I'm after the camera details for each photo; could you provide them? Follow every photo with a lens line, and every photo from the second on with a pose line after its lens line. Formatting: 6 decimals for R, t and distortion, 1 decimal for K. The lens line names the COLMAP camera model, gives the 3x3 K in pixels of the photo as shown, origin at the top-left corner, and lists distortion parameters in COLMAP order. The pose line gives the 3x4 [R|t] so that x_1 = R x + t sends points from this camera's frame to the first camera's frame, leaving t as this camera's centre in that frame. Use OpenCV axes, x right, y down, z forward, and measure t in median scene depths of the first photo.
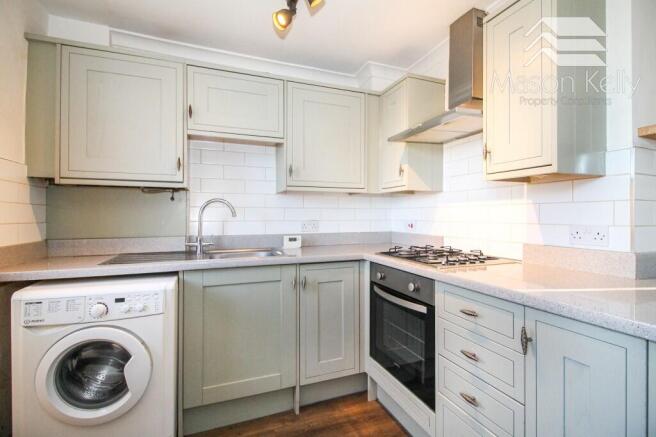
lens RADIAL K [[311.4, 0, 330.4], [0, 311.4, 209.5], [0, 0, 1]] dist [0.001664, 0.000326]
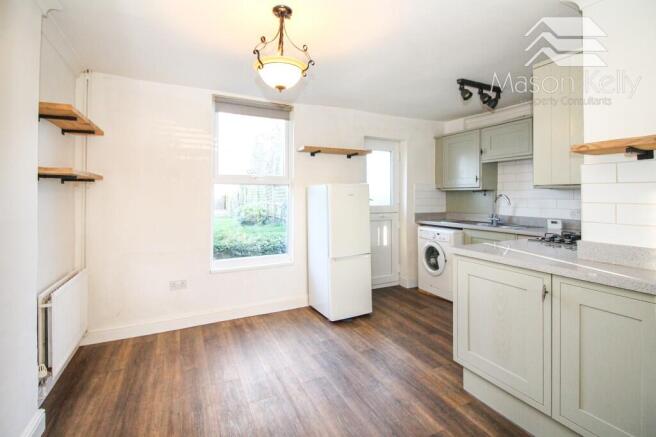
lens RADIAL K [[311.4, 0, 330.4], [0, 311.4, 209.5], [0, 0, 1]] dist [0.001664, 0.000326]
pose [[0.063909, 0.044089, -0.996981, 1.494428], [0.020338, 0.998759, 0.045471, -0.055439], [0.997748, -0.023182, 0.062933, -0.101343]]
